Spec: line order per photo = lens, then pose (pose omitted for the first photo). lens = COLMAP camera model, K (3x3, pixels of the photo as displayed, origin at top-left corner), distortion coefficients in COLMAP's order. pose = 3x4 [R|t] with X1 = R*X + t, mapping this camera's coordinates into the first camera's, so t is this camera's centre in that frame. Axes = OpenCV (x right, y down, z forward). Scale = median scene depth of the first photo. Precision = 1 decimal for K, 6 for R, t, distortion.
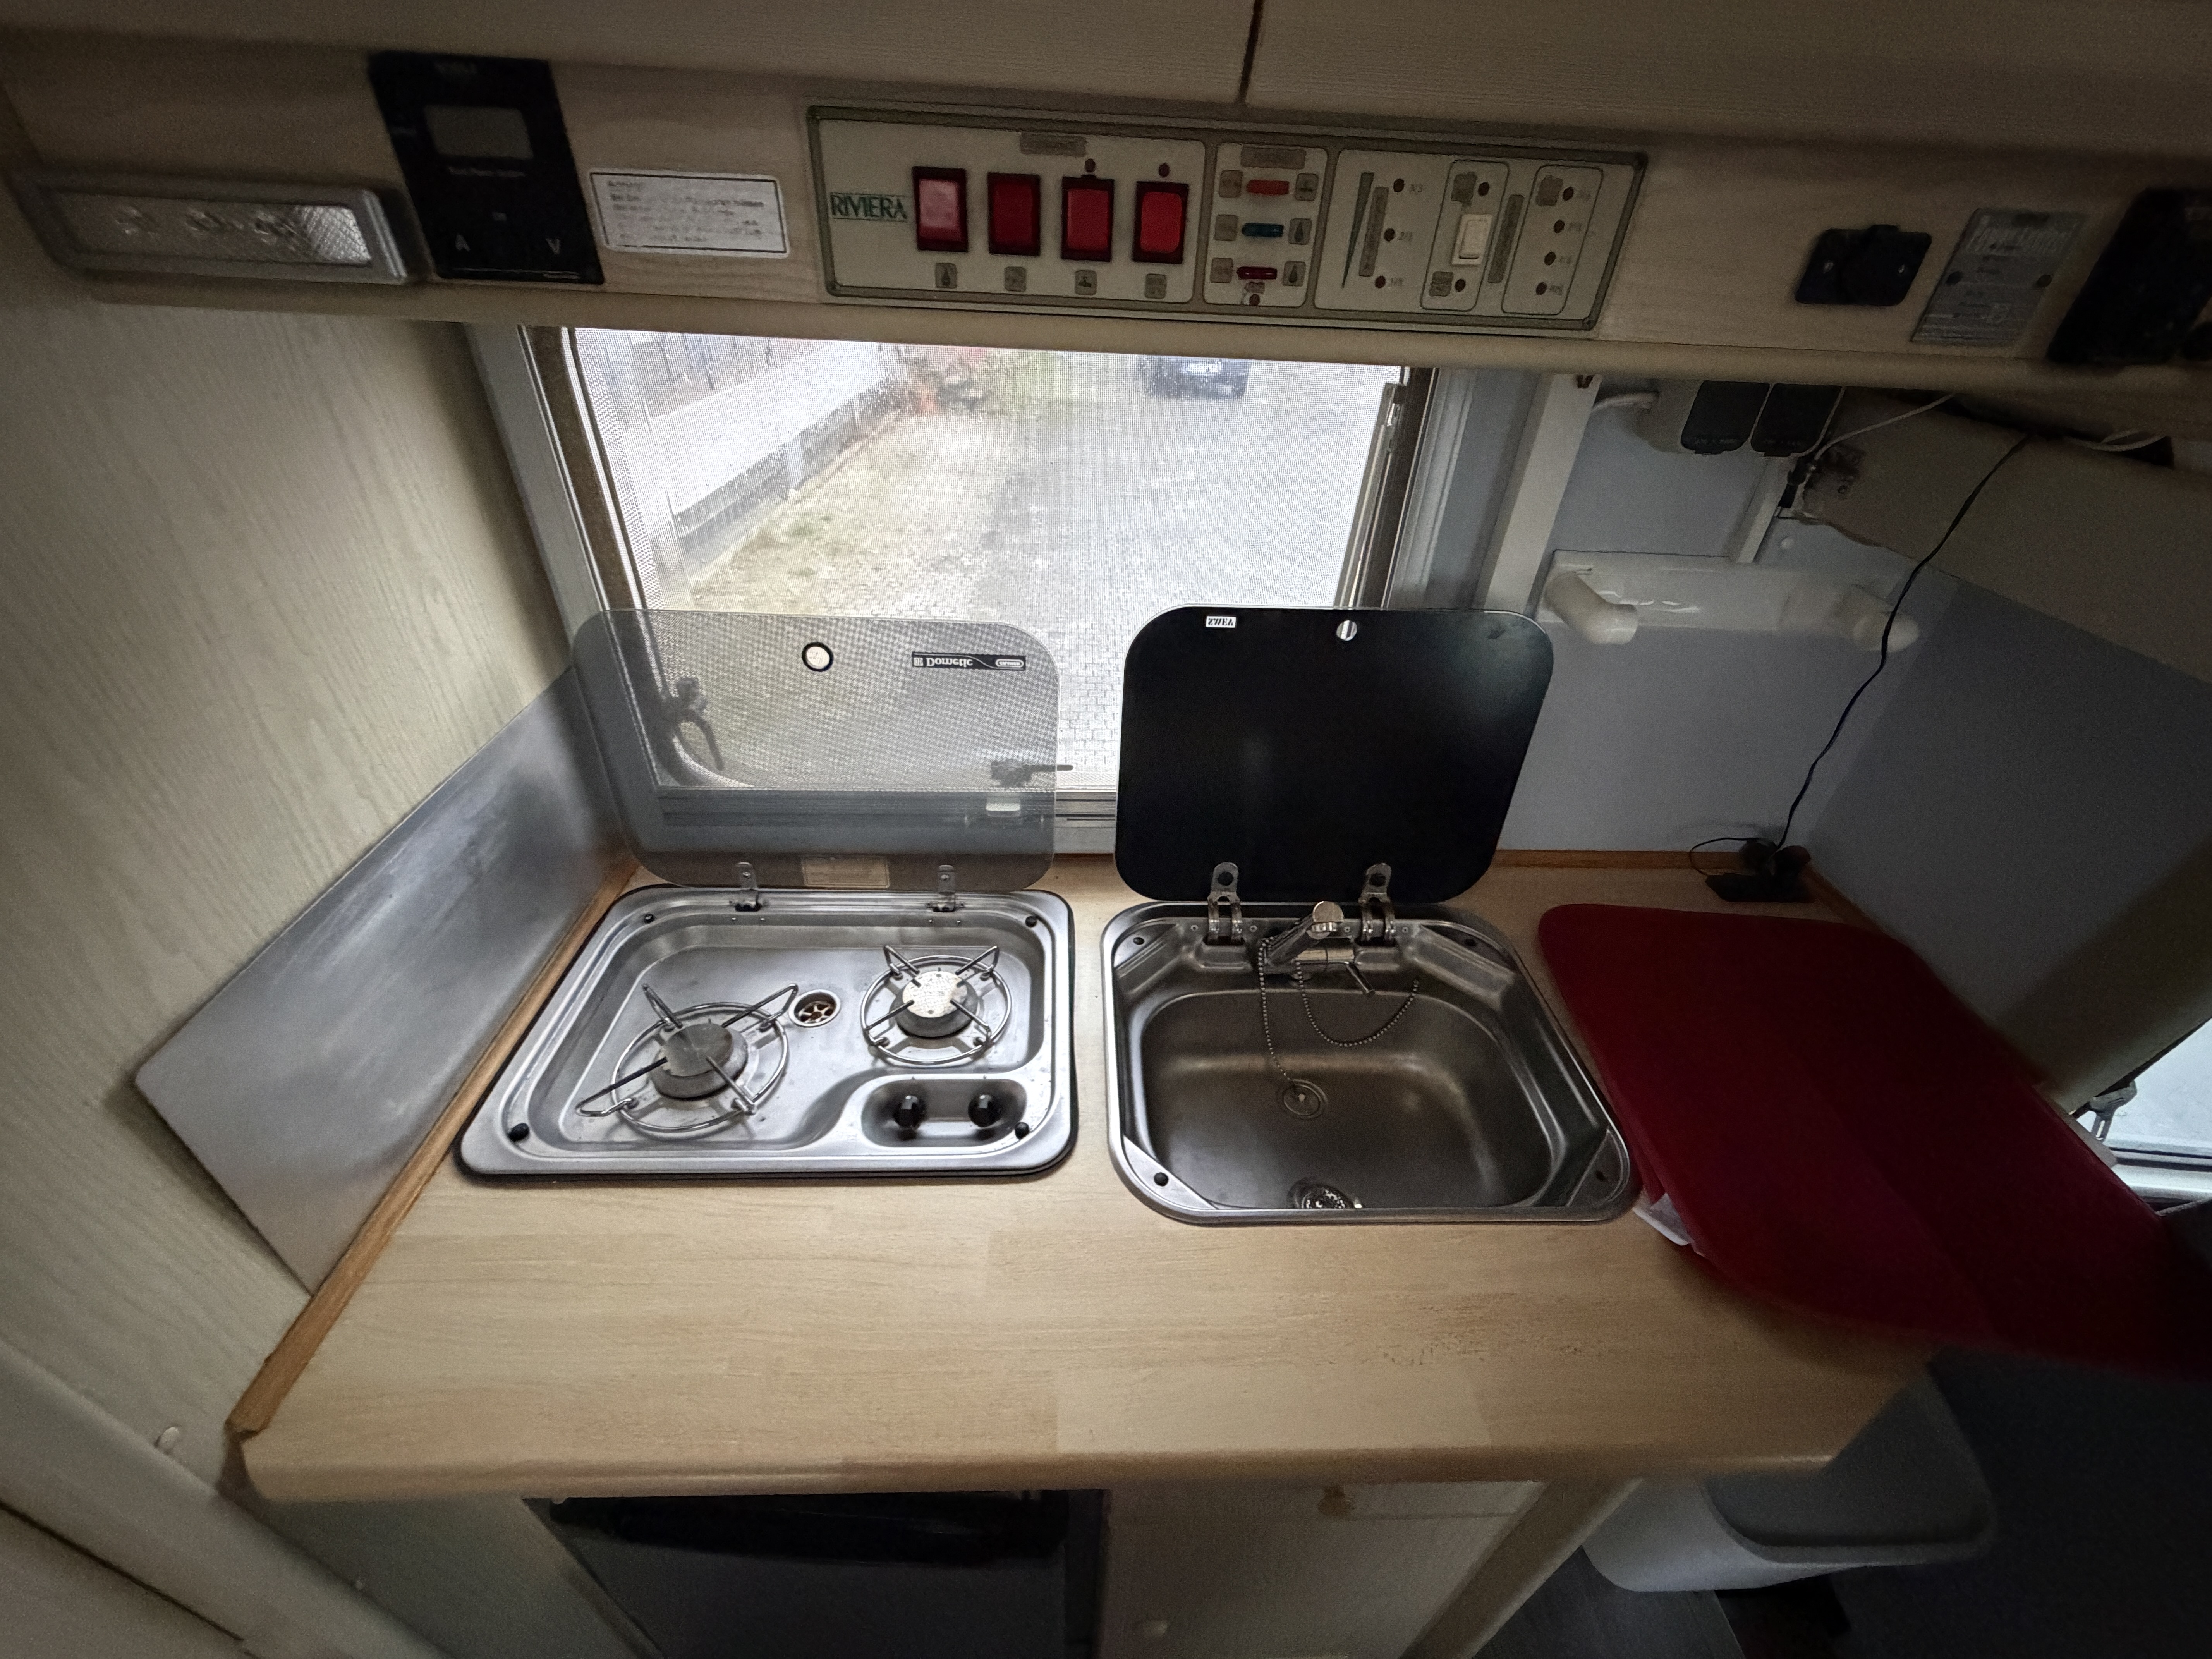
lens RADIAL K [[882.0, 0, 1106.0], [0, 882.0, 829.5], [0, 0, 1]] dist [0.001340, 0.000235]
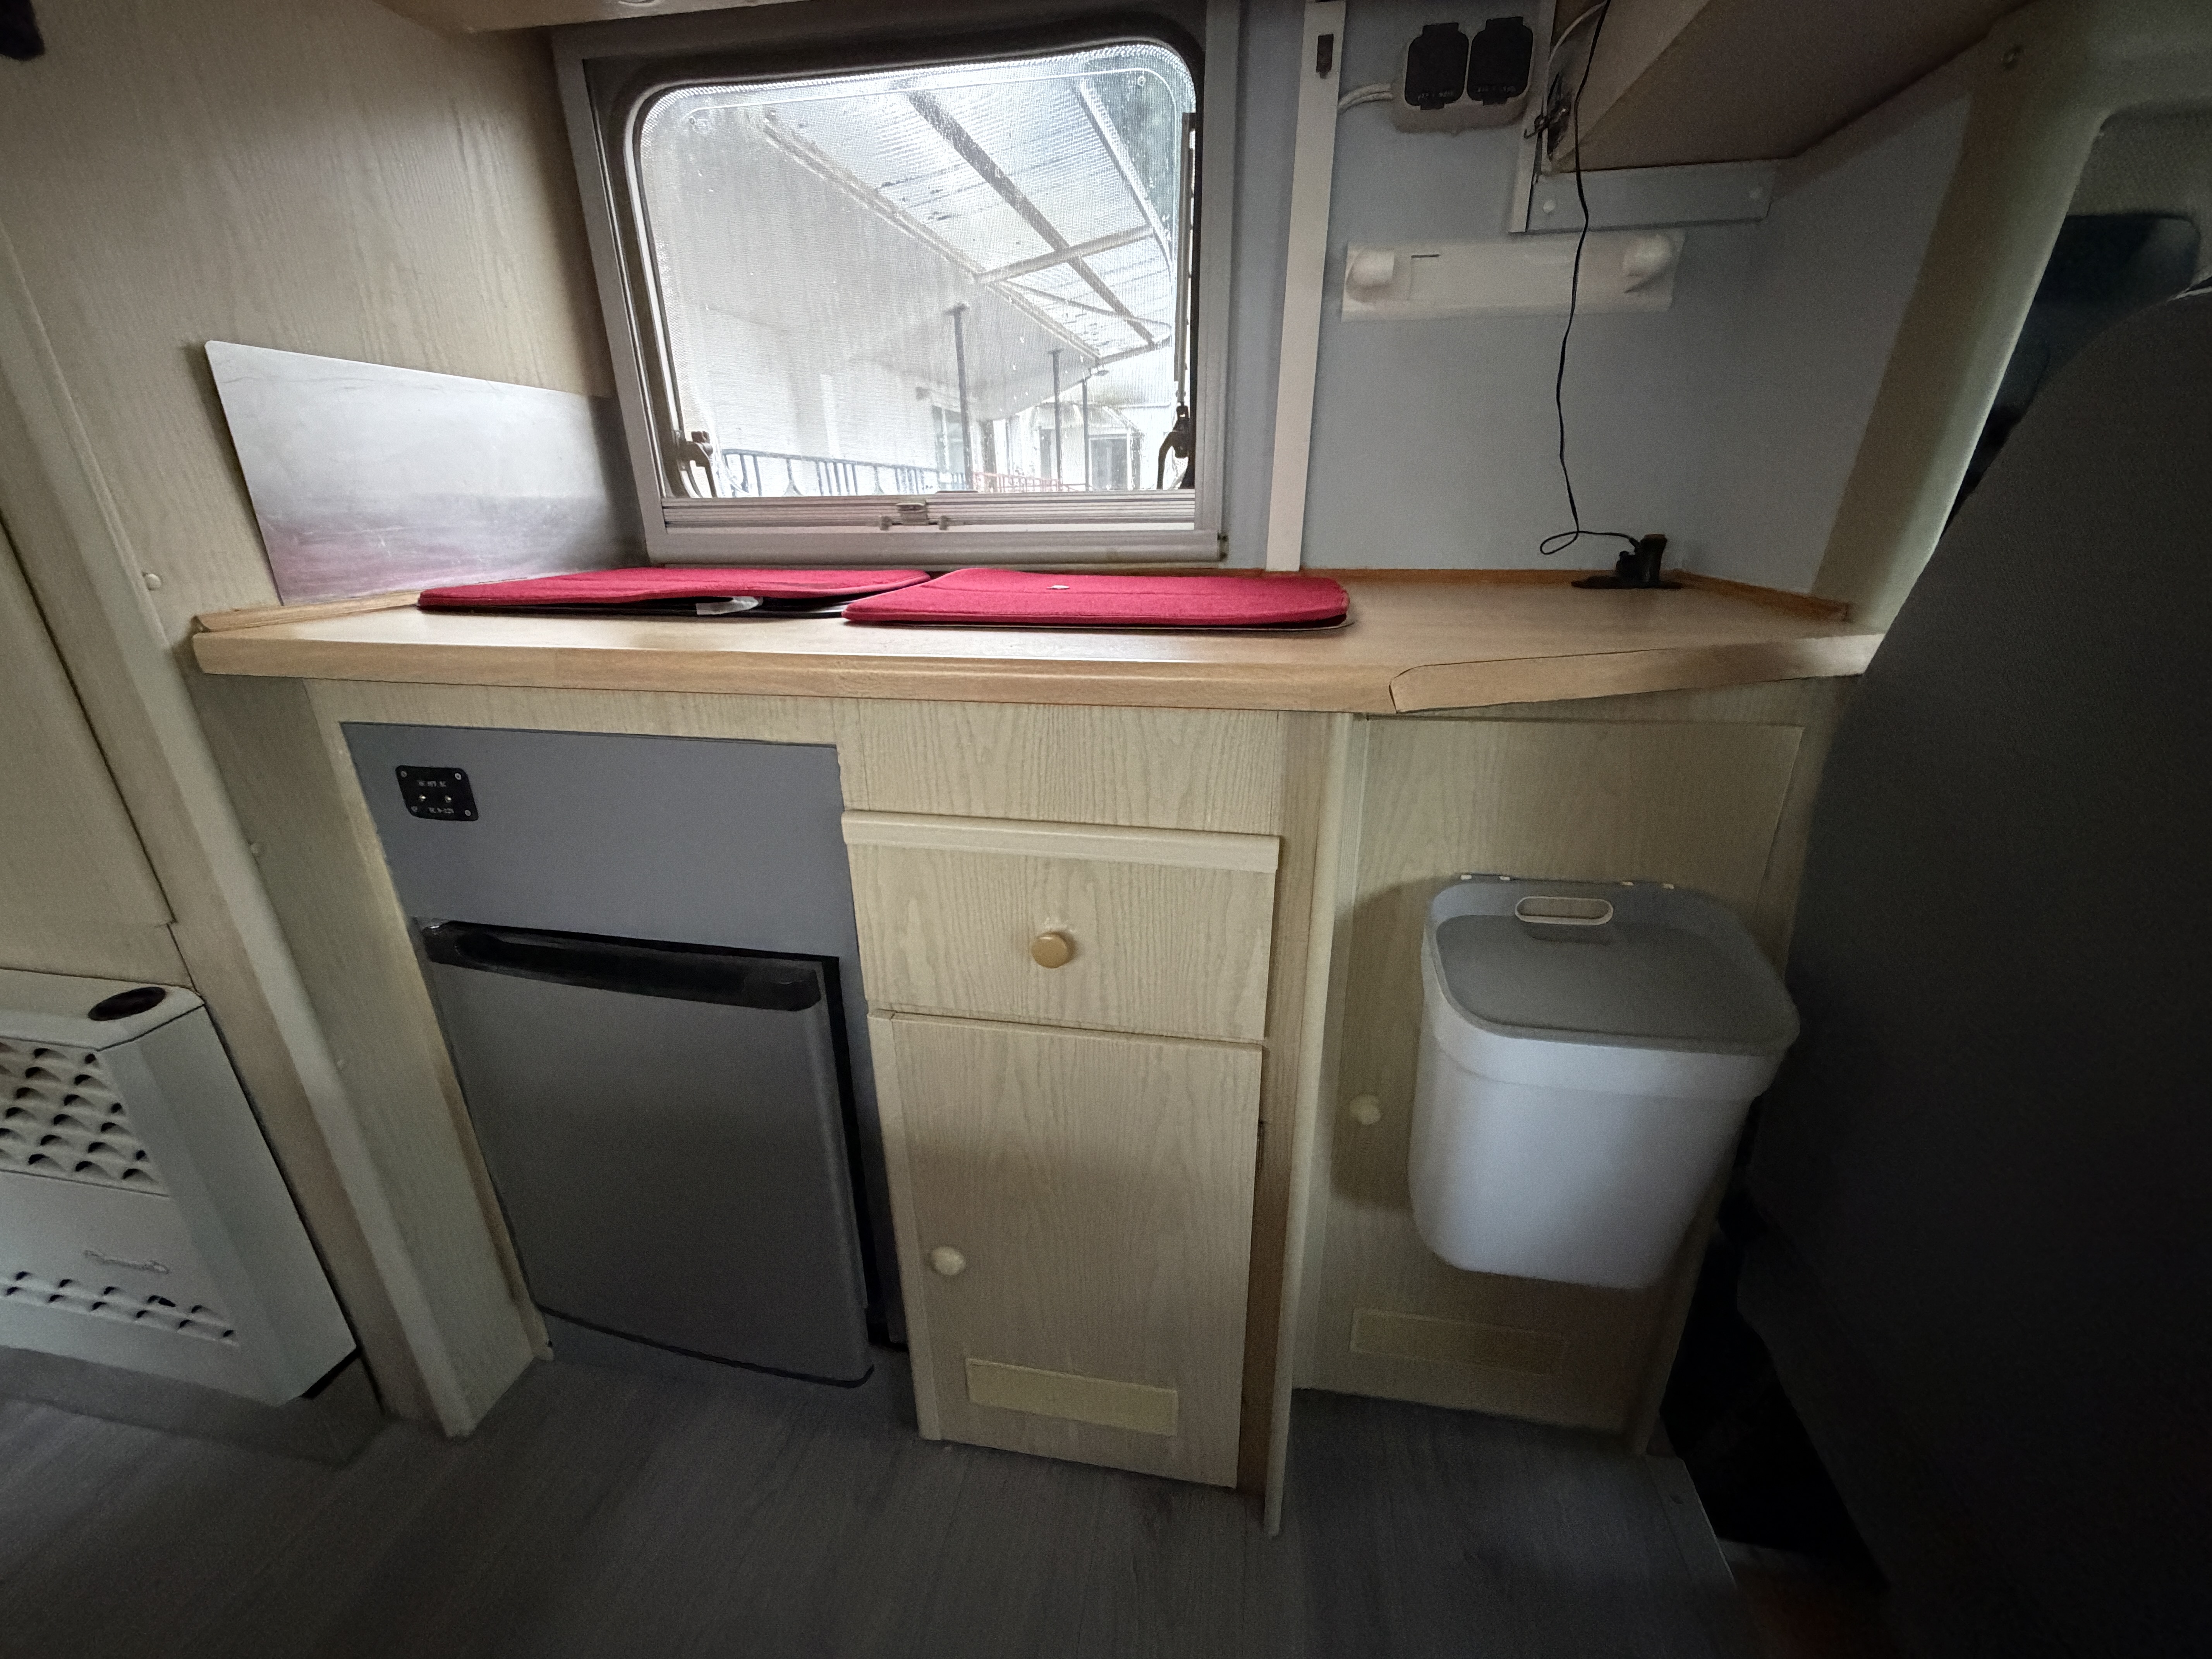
lens RADIAL K [[882.0, 0, 1106.0], [0, 882.0, 829.5], [0, 0, 1]] dist [0.001340, 0.000235]
pose [[0.974357, 0.032275, -0.222679, 0.609328], [-0.086212, 0.967684, -0.236971, 0.934258], [0.207834, 0.250092, 0.945653, 0.019326]]
